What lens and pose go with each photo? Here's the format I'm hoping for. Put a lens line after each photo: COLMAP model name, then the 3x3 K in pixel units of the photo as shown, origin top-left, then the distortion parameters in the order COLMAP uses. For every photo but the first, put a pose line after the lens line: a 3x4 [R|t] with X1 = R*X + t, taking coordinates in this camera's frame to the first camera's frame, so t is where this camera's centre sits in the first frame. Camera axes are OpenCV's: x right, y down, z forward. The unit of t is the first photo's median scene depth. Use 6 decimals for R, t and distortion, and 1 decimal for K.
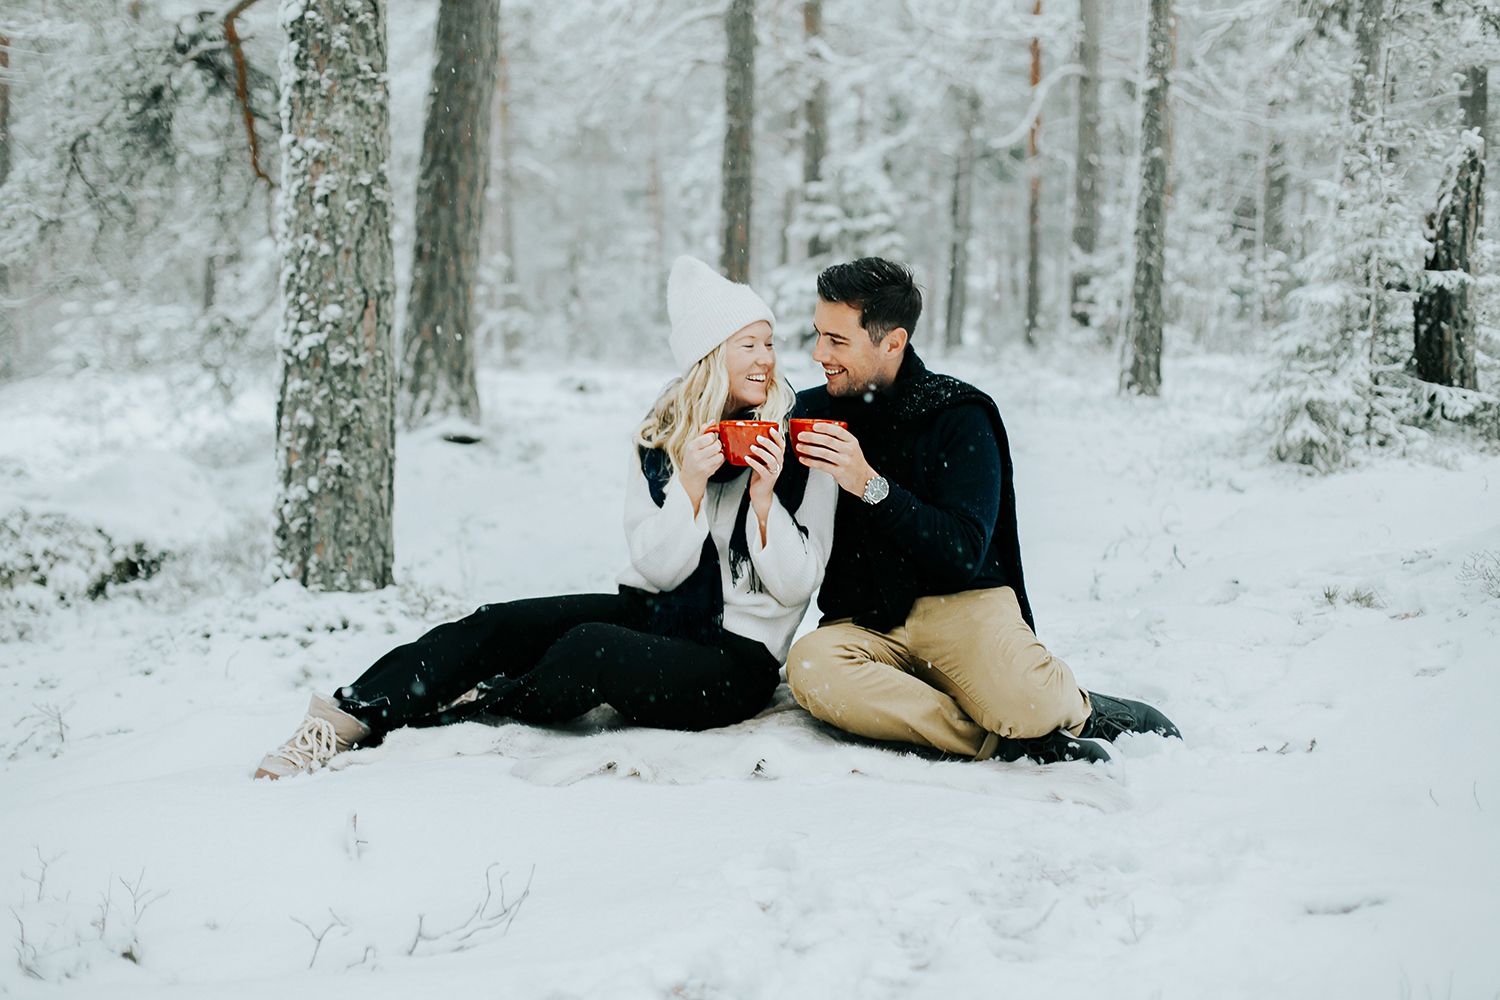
lens RADIAL K [[2075.0, 0, 793.4], [0, 2075.0, 521.4], [0, 0, 1]] dist [-0.102998, 0.000000]
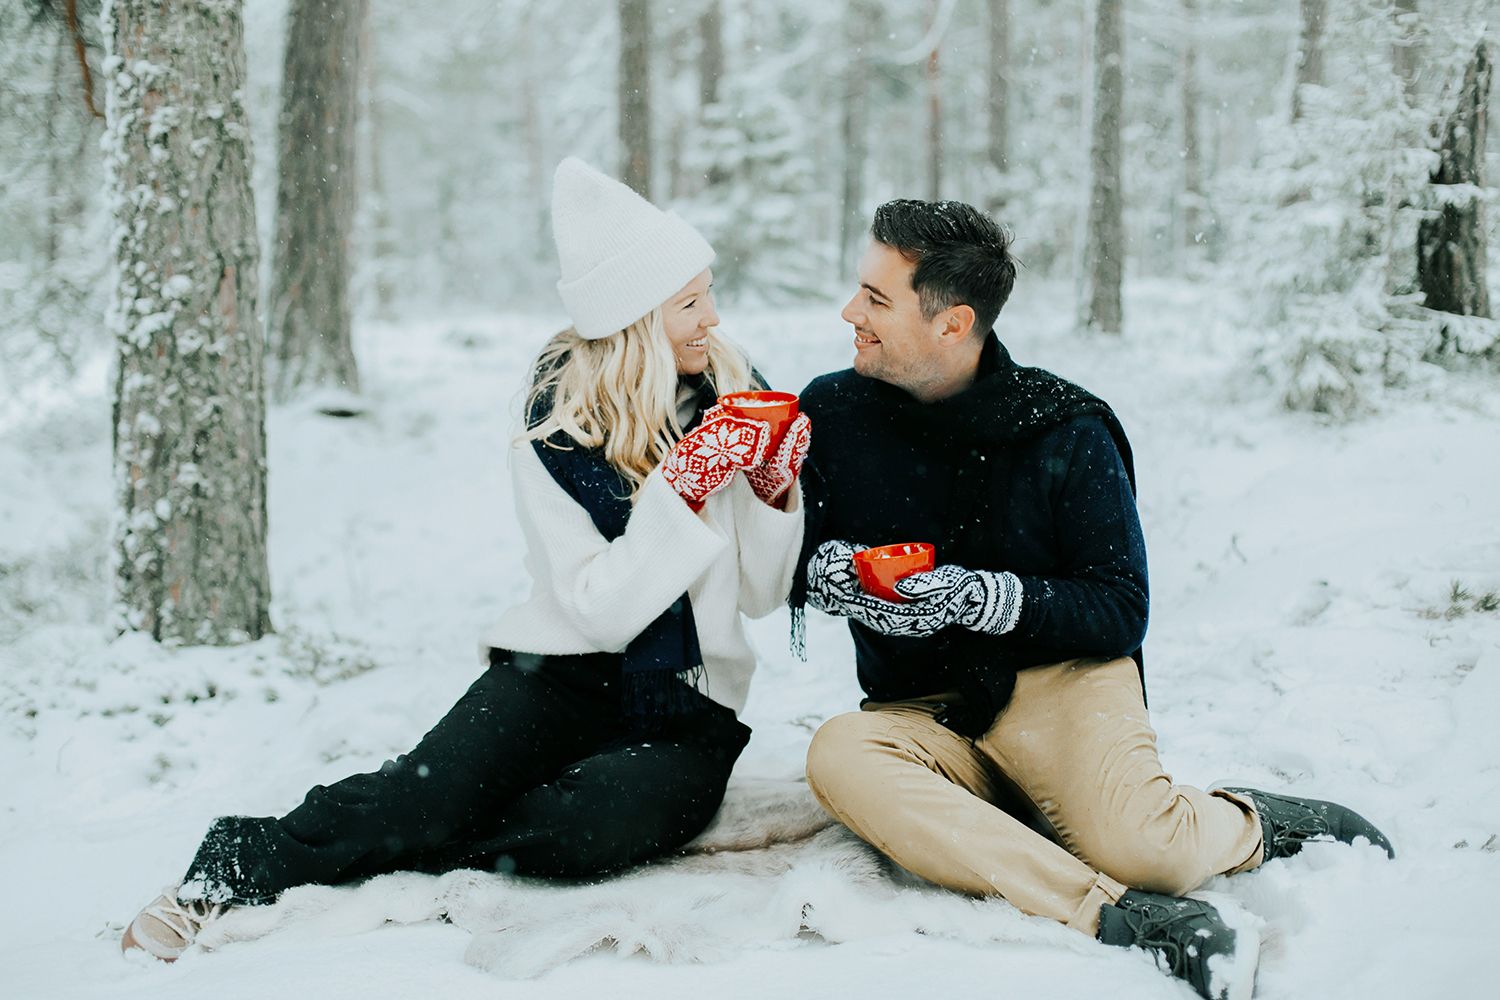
lens RADIAL K [[2075.0, 0, 747.8], [0, 2075.0, 497.6], [0, 0, 1]] dist [-0.102998, 0.000000]
pose [[0.998580, -0.035145, 0.040033, -0.028731], [0.034189, 0.999120, 0.024304, -0.021562], [-0.040852, -0.022901, 0.998903, 0.142244]]
